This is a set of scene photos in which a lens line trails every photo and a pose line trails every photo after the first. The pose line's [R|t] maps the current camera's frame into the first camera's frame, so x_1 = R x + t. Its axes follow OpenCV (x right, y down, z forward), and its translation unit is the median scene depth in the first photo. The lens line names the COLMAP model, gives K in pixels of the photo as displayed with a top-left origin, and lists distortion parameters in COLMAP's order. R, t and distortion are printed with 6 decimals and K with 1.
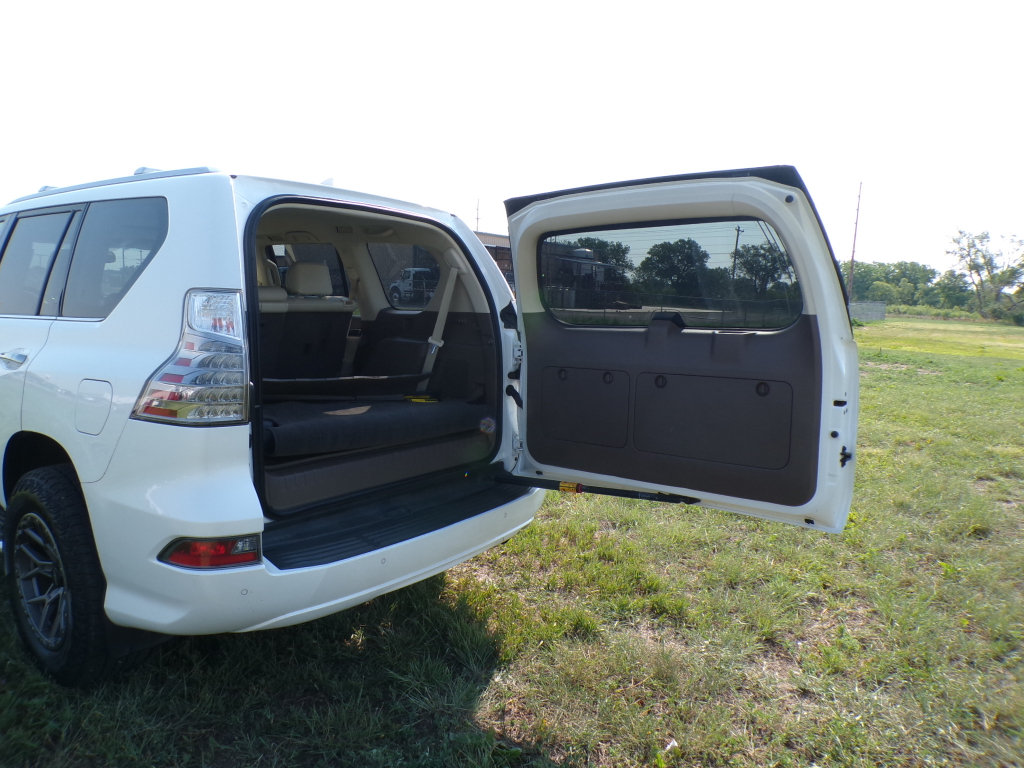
lens RADIAL K [[688.9, 0, 507.6], [0, 688.9, 384.0], [0, 0, 1]] dist [-0.052114, 0.023027]
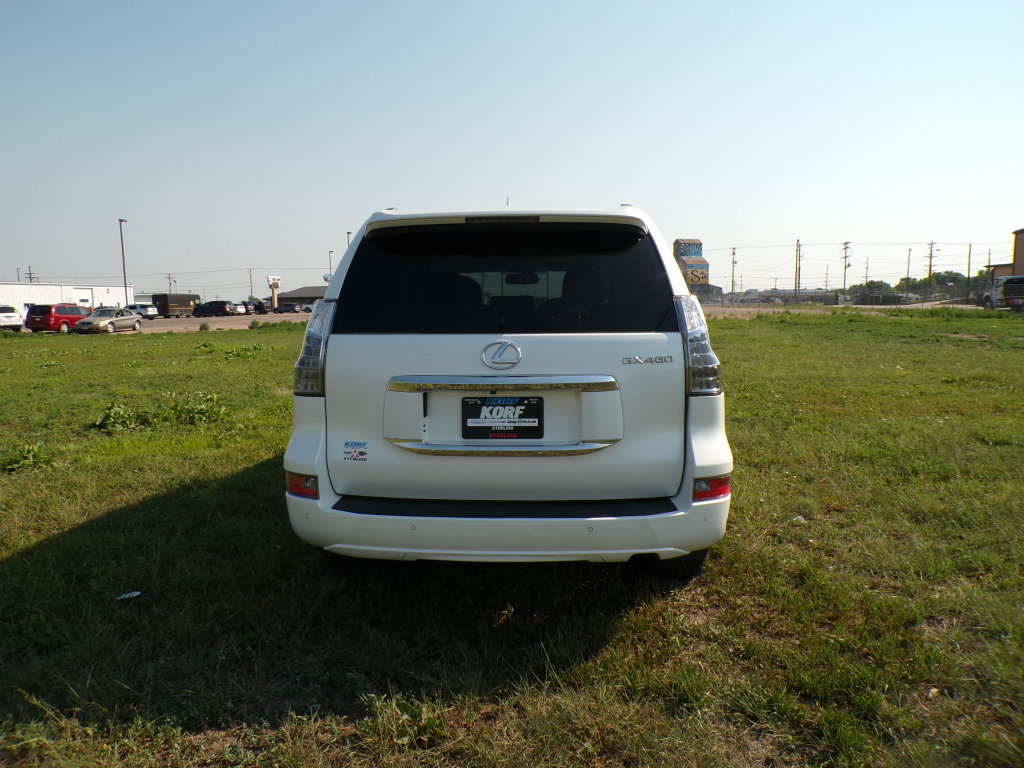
lens RADIAL K [[688.9, 0, 507.6], [0, 688.9, 384.0], [0, 0, 1]] dist [-0.052114, 0.023027]
pose [[0.565872, 0.052963, -0.822790, 0.701962], [-0.074428, 0.997142, 0.012998, -0.008665], [0.821127, 0.053883, 0.568196, 0.381916]]
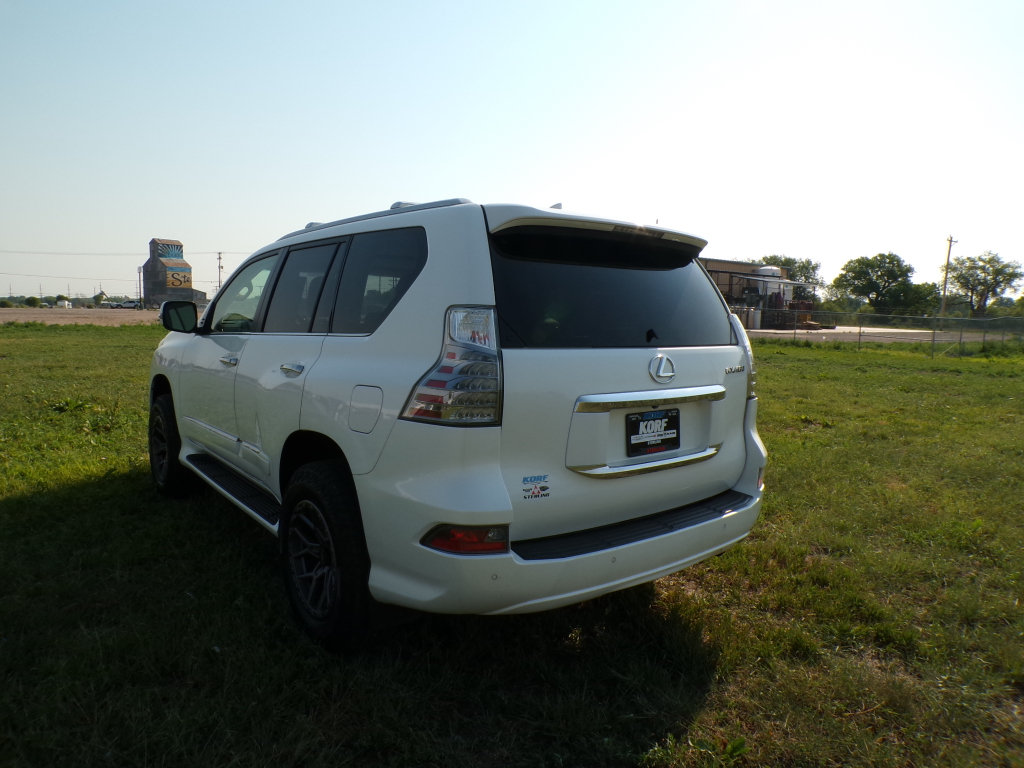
lens RADIAL K [[688.9, 0, 507.6], [0, 688.9, 384.0], [0, 0, 1]] dist [-0.052114, 0.023027]
pose [[0.967532, 0.008639, -0.252602, -0.062284], [-0.016863, 0.999395, -0.030408, 0.017916], [0.252187, 0.033680, 0.967092, -0.060054]]
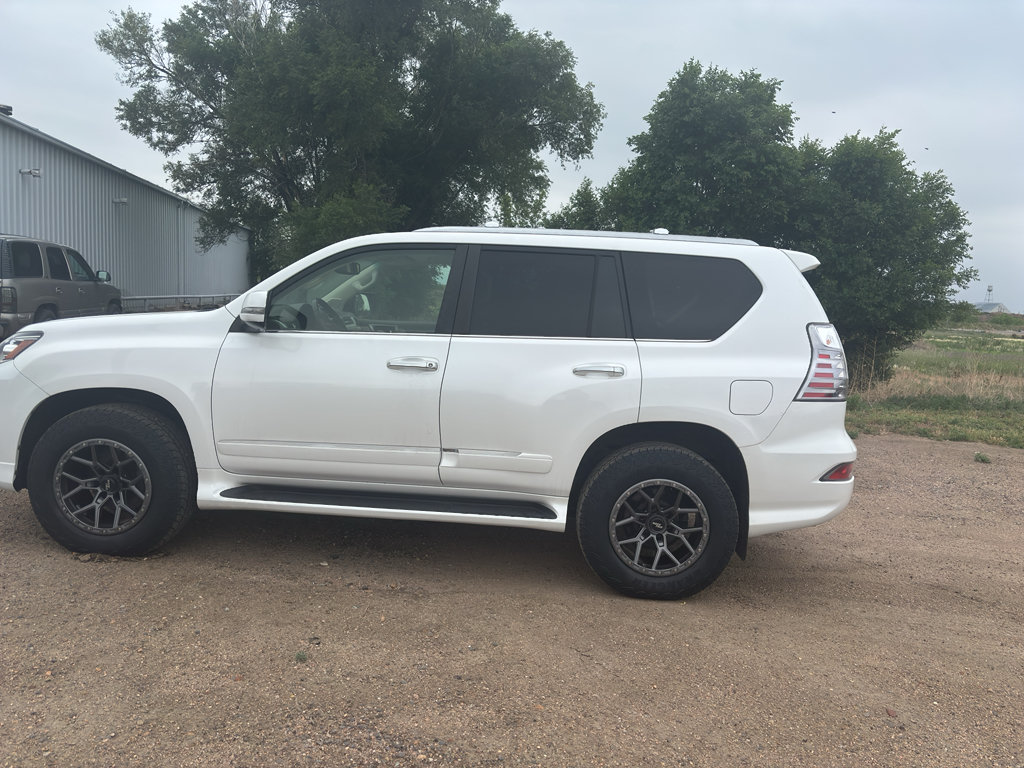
lens RADIAL K [[785.8, 0, 528.0], [0, 785.8, 383.5], [0, 0, 1]] dist [0.005542, 0.001511]
pose [[0.828769, -0.060928, 0.556264, -1.610178], [0.052369, 0.998137, 0.031304, -0.064549], [-0.557135, 0.003187, 0.830416, -0.177947]]
